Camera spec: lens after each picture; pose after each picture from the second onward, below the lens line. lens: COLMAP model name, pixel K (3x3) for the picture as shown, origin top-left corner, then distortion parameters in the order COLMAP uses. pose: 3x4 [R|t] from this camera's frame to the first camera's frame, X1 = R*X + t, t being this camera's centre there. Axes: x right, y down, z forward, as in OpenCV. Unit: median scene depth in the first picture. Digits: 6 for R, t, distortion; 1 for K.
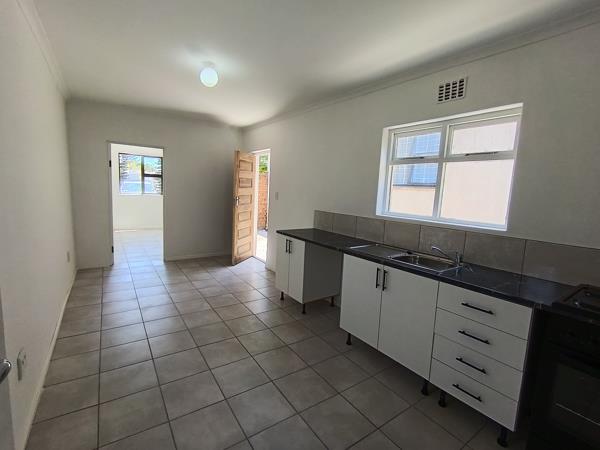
lens RADIAL K [[278.7, 0, 301.1], [0, 278.7, 222.9], [0, 0, 1]] dist [-0.001046, -0.003119]
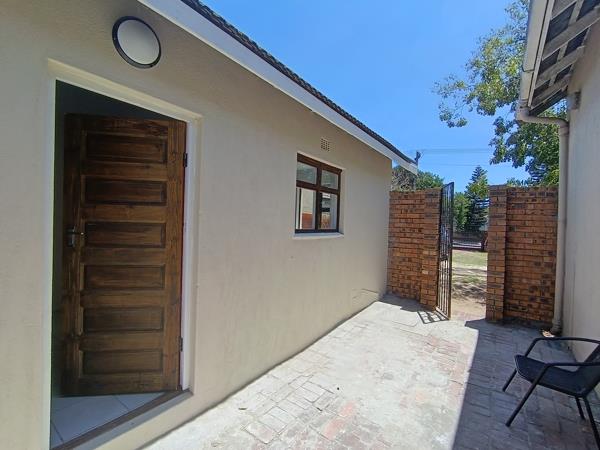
lens RADIAL K [[278.7, 0, 300.1], [0, 278.7, 224.2], [0, 0, 1]] dist [-0.001046, -0.003119]
pose [[0.329008, -0.041901, -0.943397, 0.549032], [-0.124460, 0.988376, -0.087304, -0.205497], [0.936089, 0.146139, 0.319969, 2.394643]]
